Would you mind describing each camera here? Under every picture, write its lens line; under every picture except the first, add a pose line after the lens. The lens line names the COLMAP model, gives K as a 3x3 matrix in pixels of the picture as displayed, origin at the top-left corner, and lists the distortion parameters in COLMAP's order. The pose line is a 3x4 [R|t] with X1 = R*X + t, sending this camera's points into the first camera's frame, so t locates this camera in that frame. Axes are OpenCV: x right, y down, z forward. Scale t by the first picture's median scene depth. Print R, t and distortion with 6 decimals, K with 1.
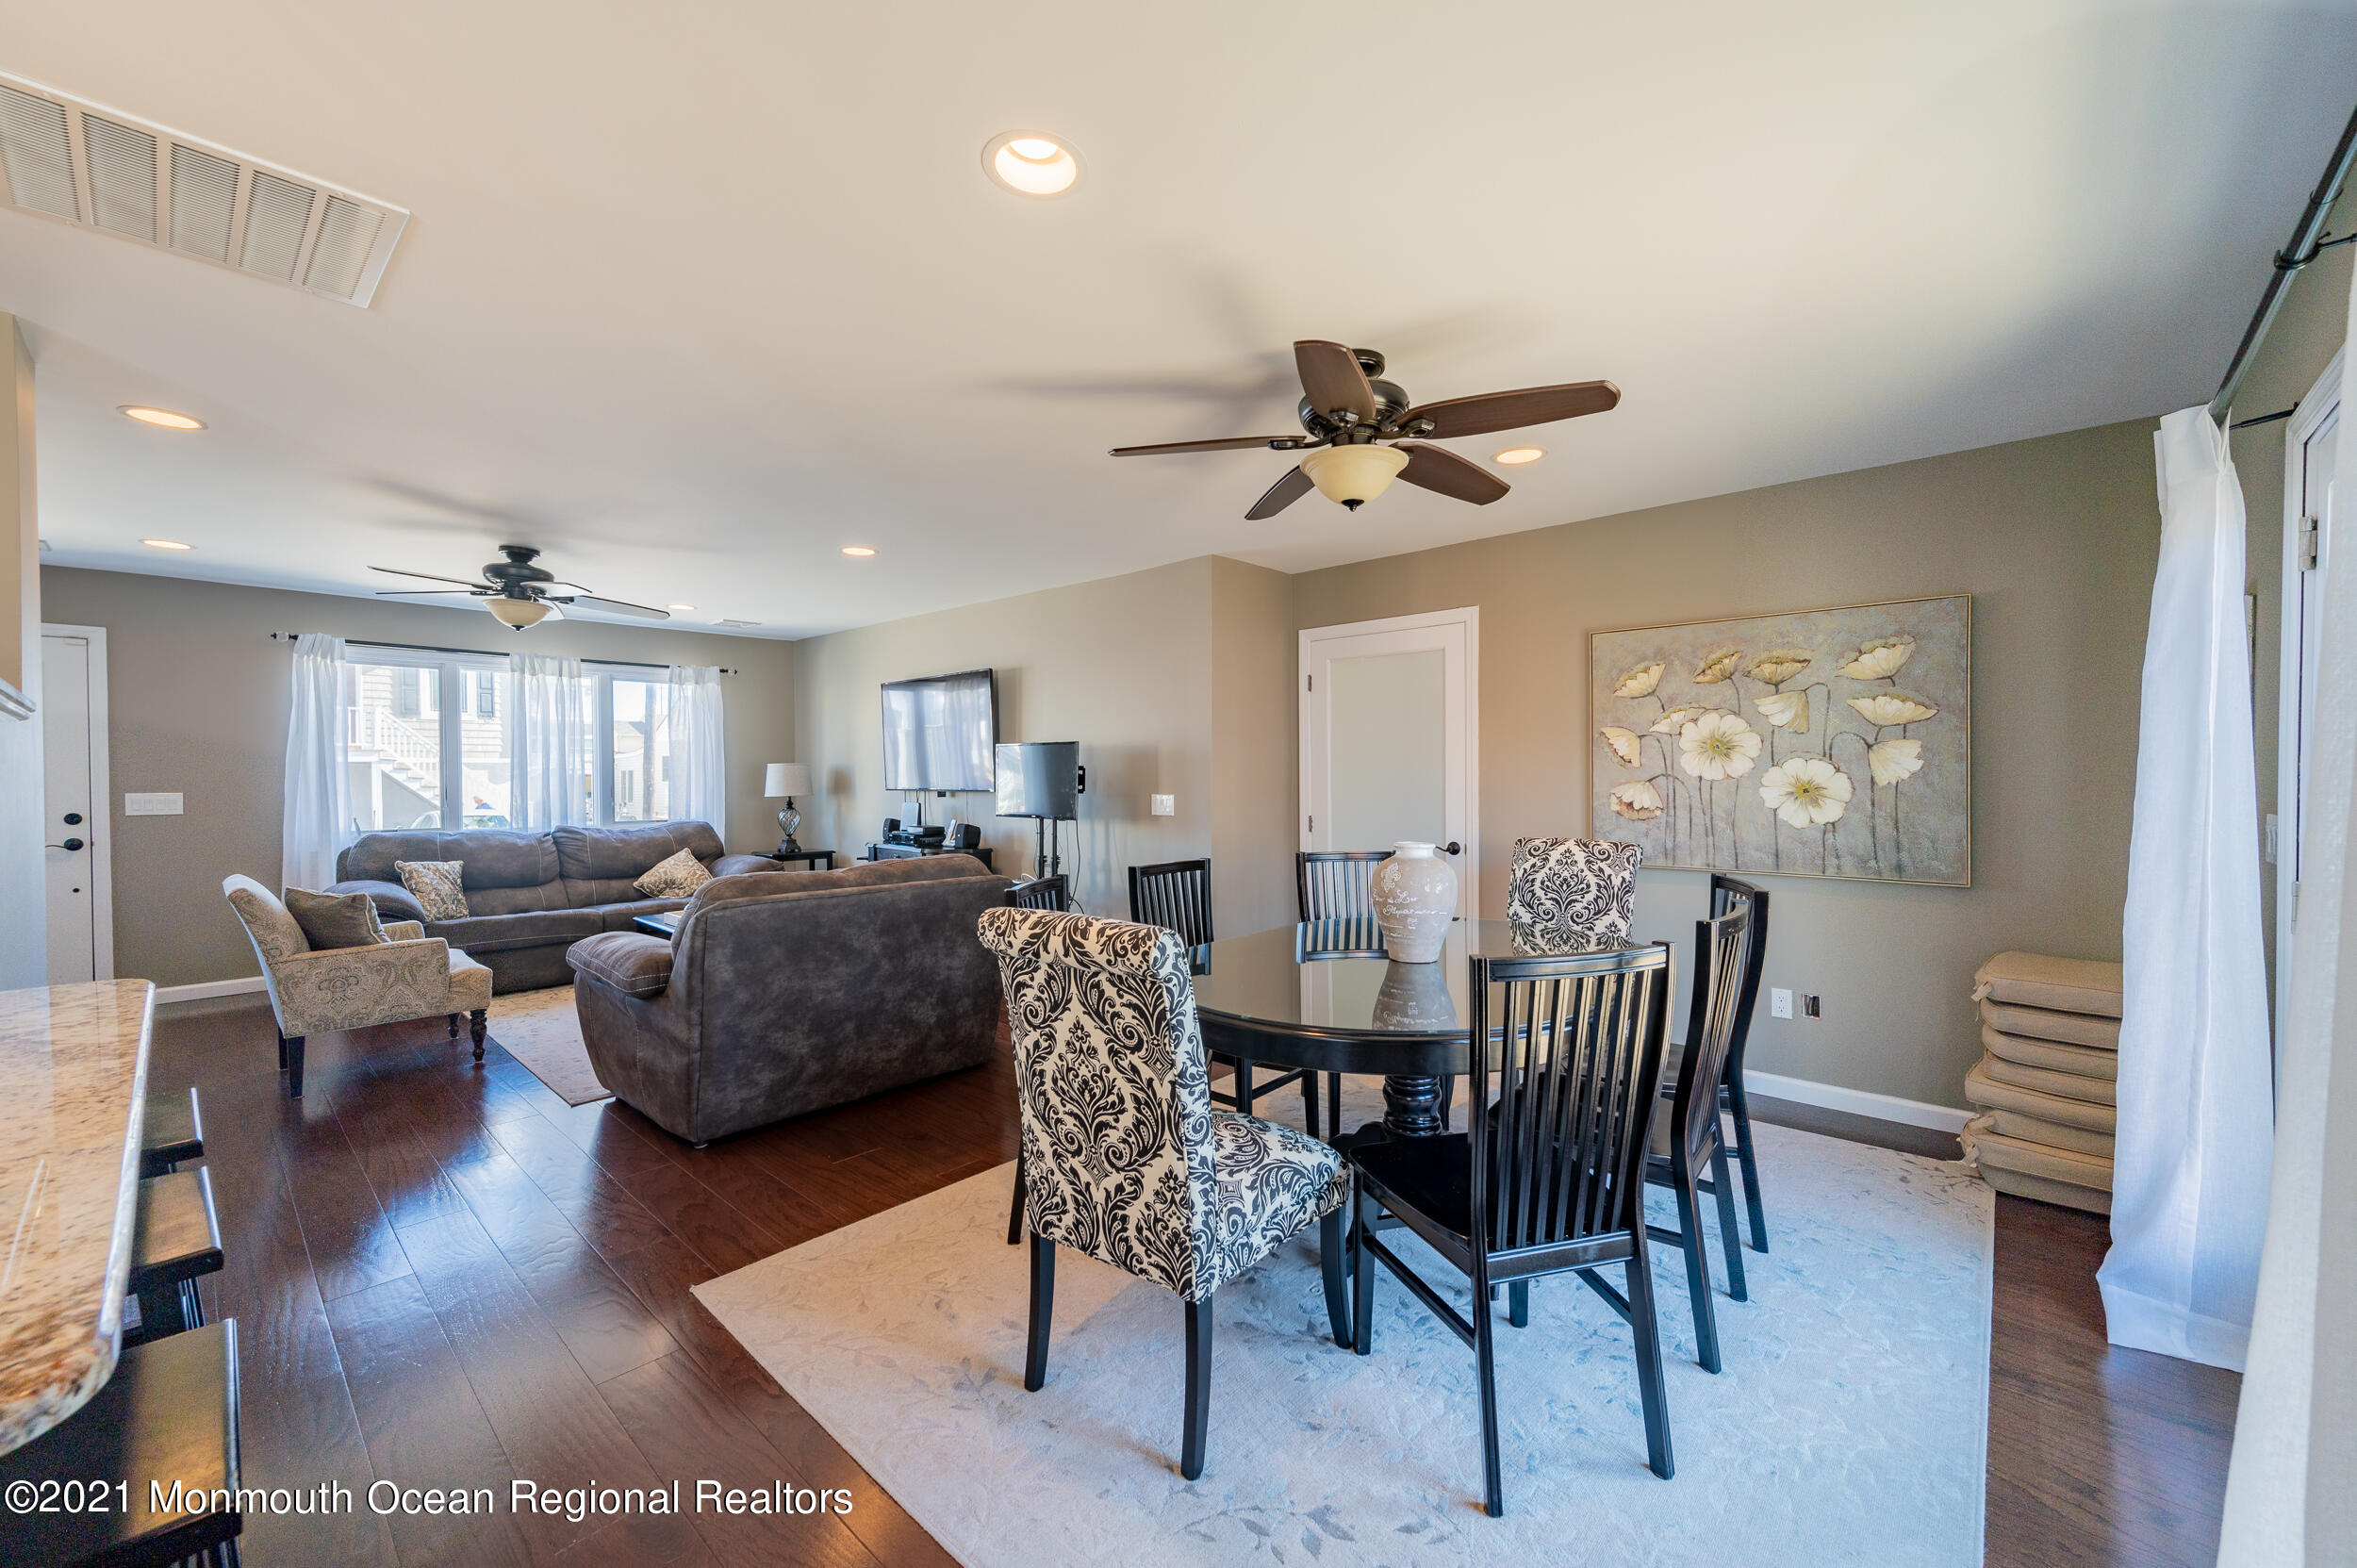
lens RADIAL K [[936.9, 0, 1172.0], [0, 936.9, 789.5], [0, 0, 1]] dist [0.002496, 0.000480]
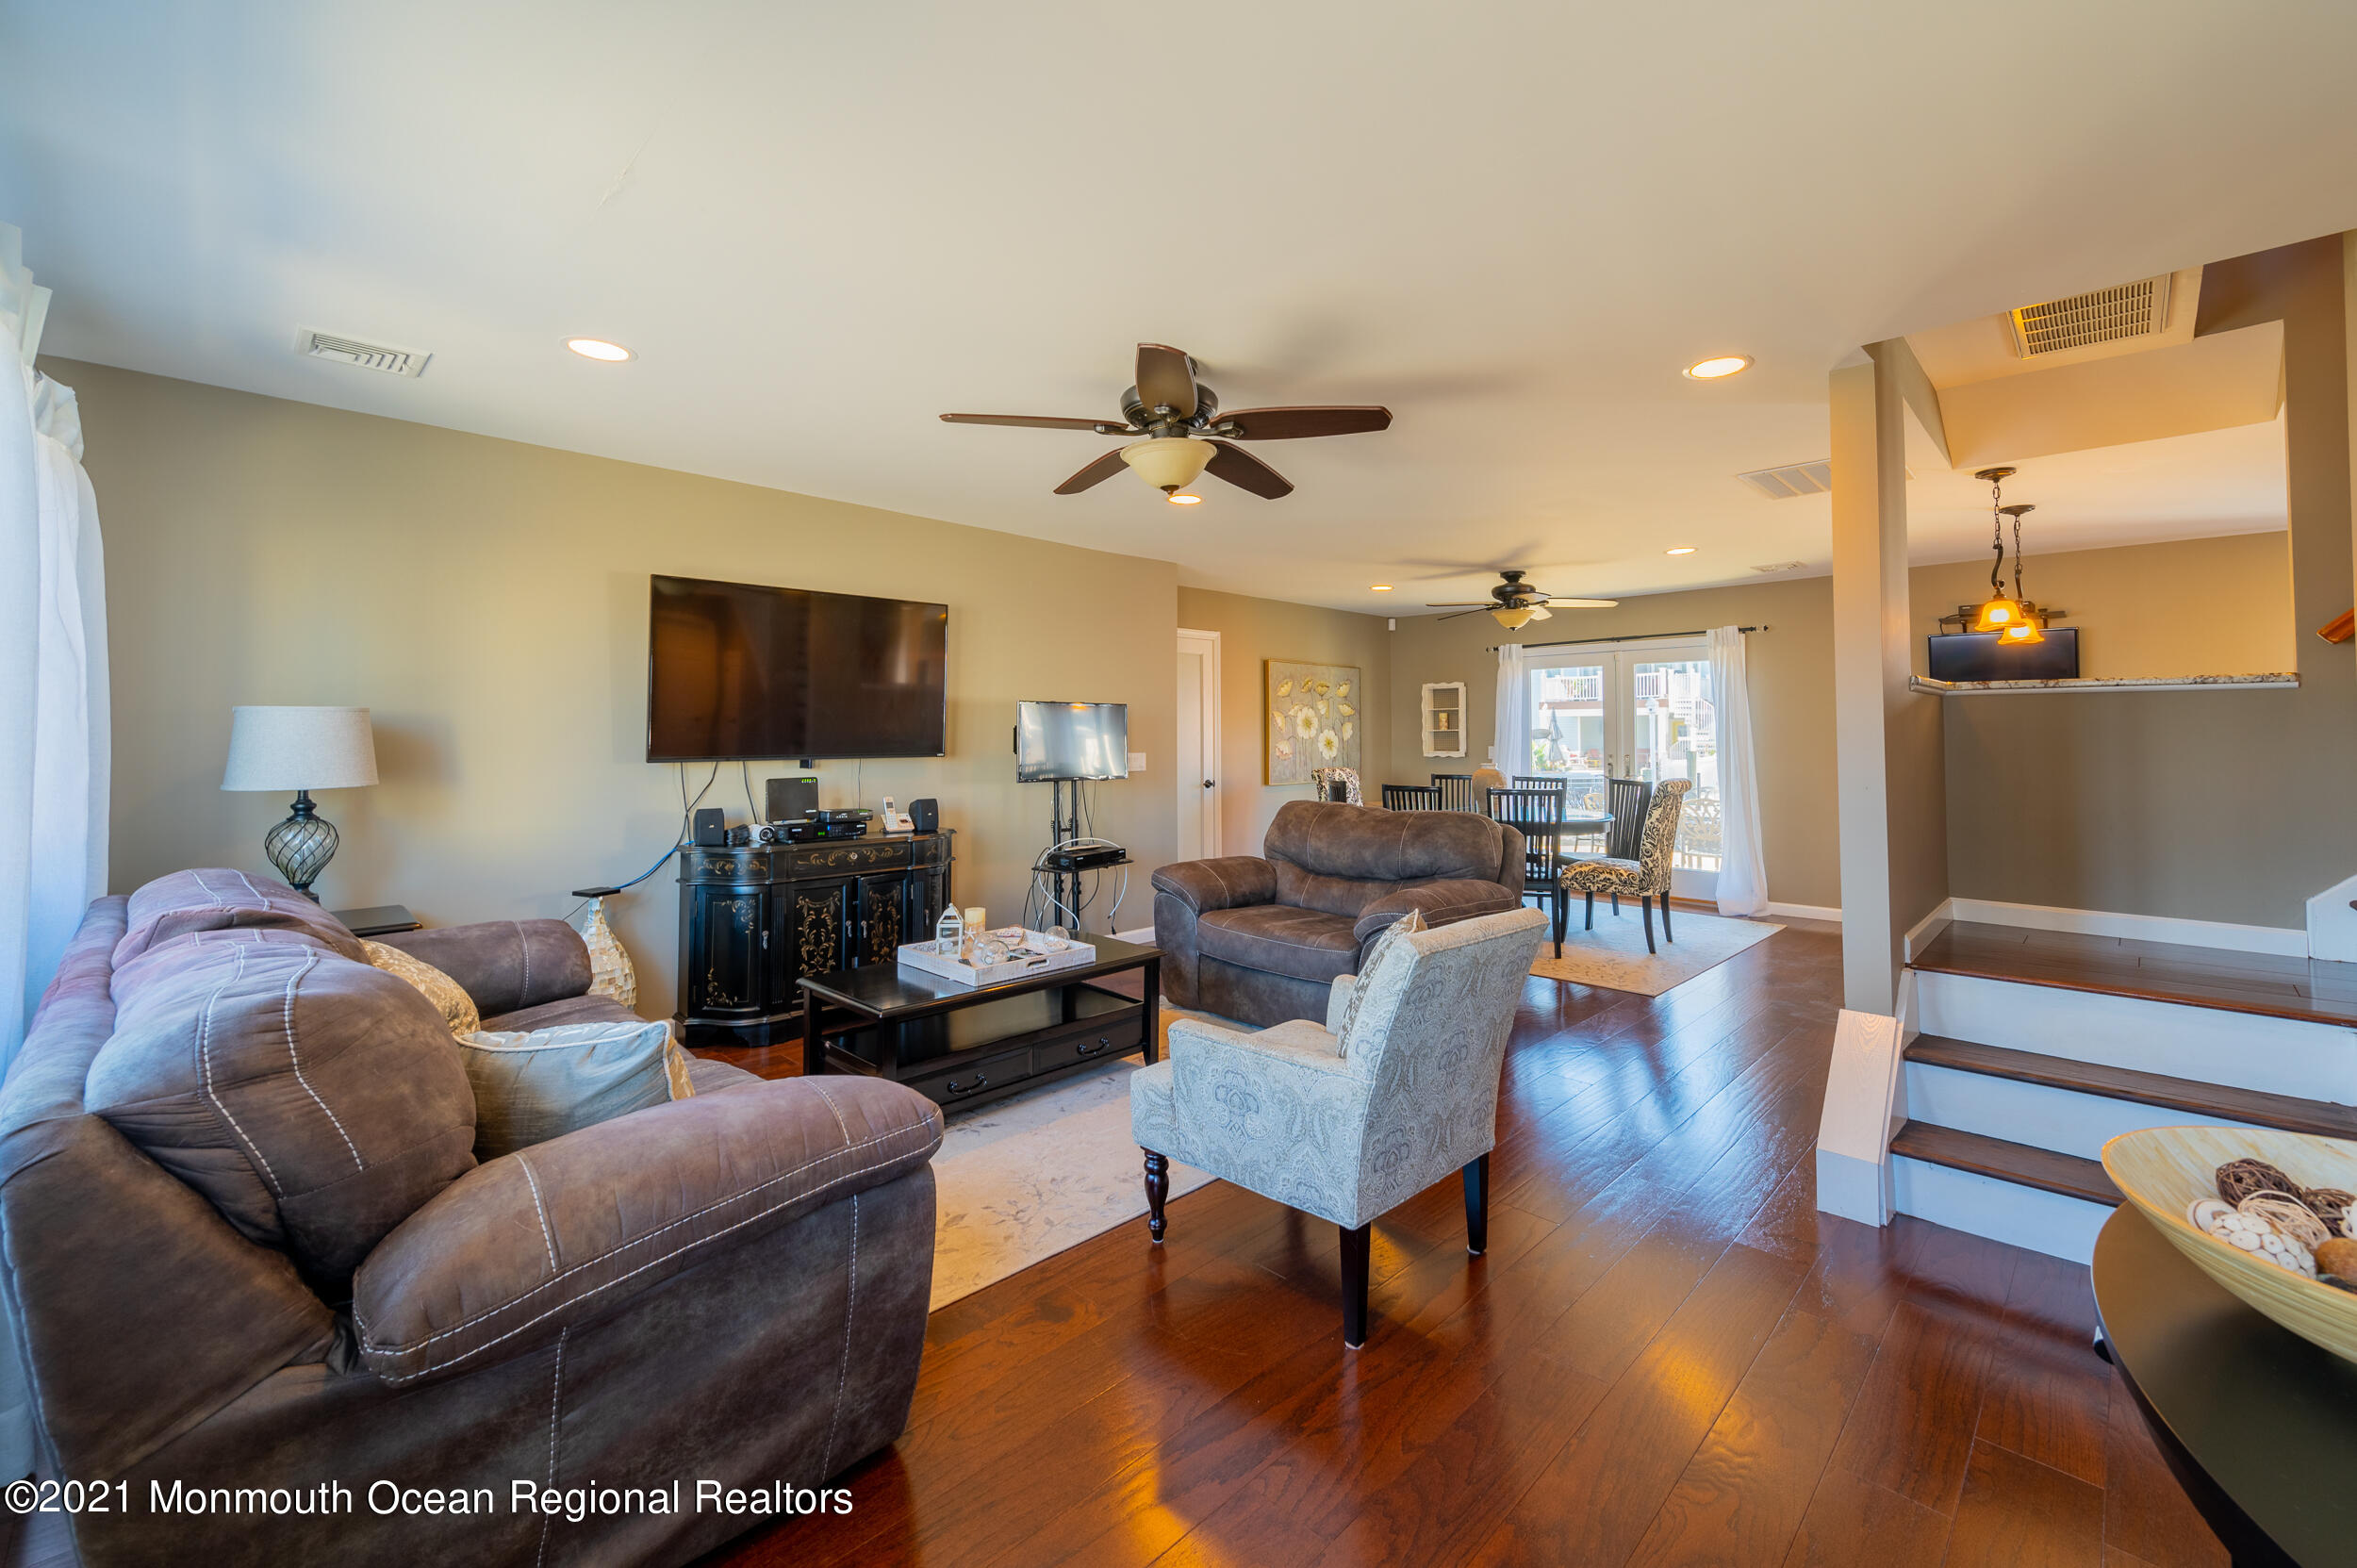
lens RADIAL K [[936.9, 0, 1223.9], [0, 936.9, 709.0], [0, 0, 1]] dist [0.002496, 0.000480]
pose [[0.032355, 0.031771, 0.998971, -1.446954], [0.019440, 0.999286, -0.032411, -0.012185], [-0.999287, 0.020469, 0.031714, 1.053645]]
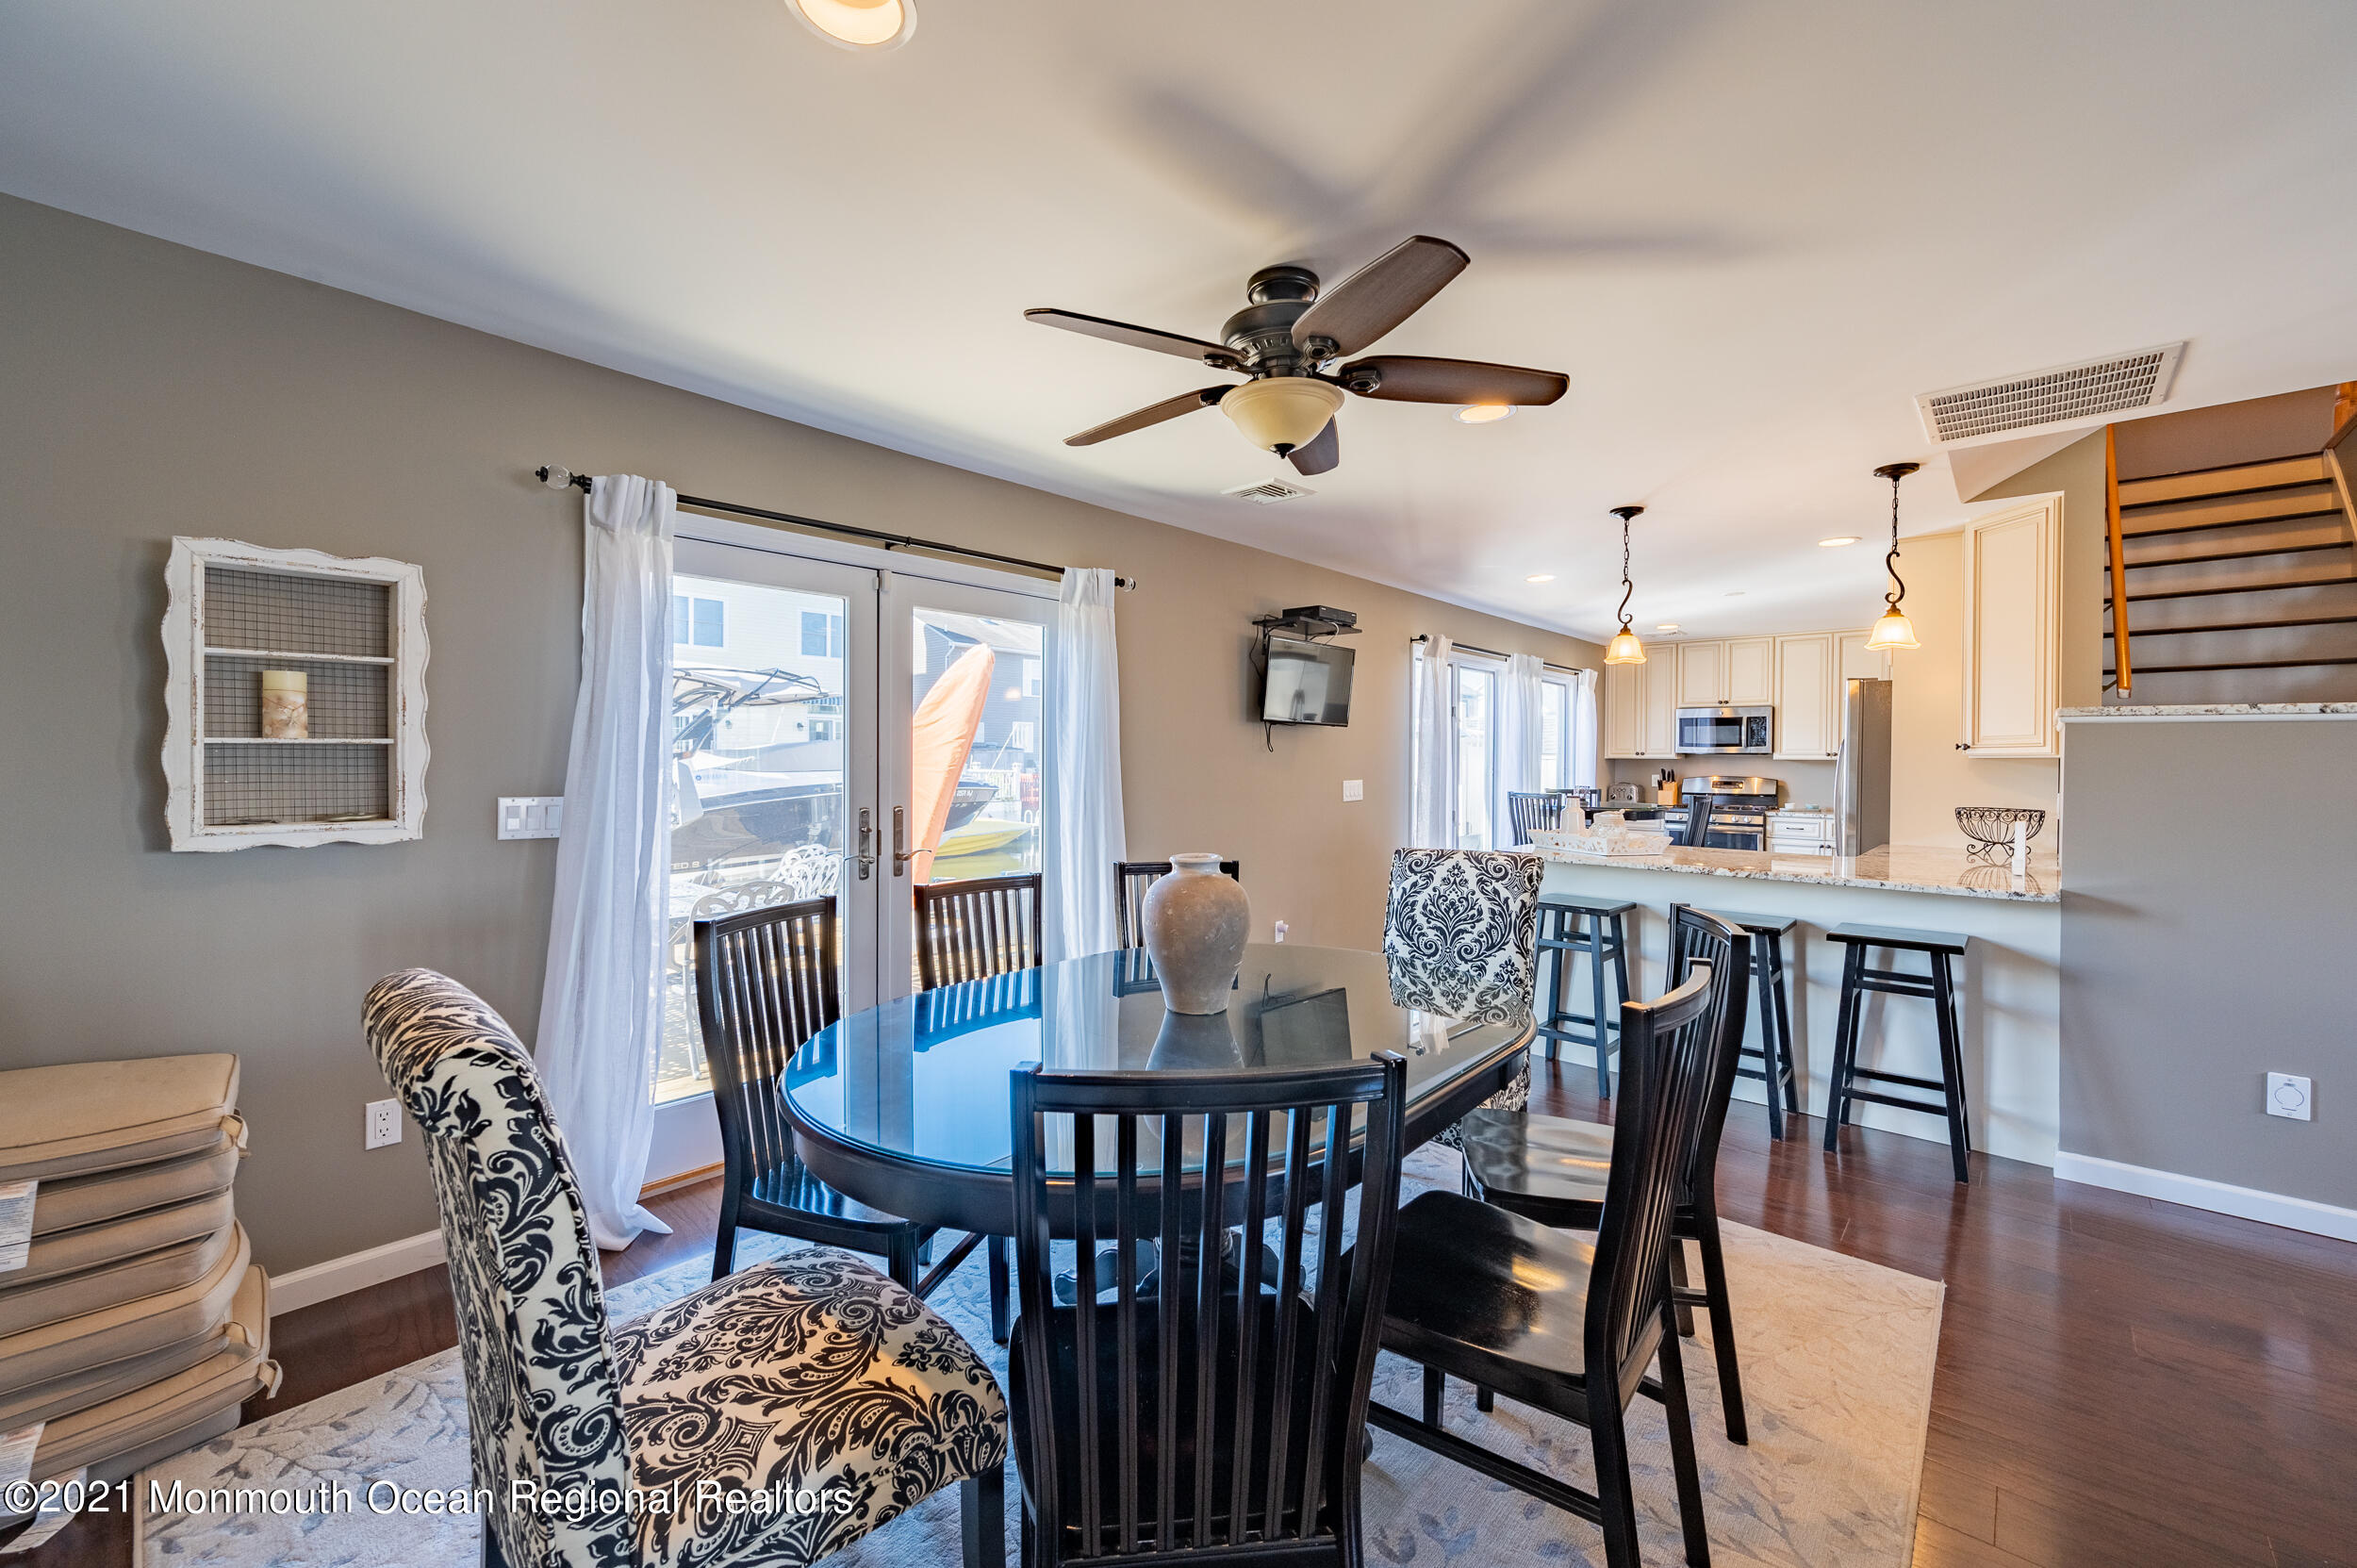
lens RADIAL K [[936.9, 0, 1172.5], [0, 936.9, 763.5], [0, 0, 1]] dist [0.002496, 0.000480]
pose [[-0.999986, -0.005116, -0.000932, 0.191872], [-0.005137, 0.999701, 0.023887, -0.025706], [0.000810, 0.023892, -0.999714, 1.150809]]
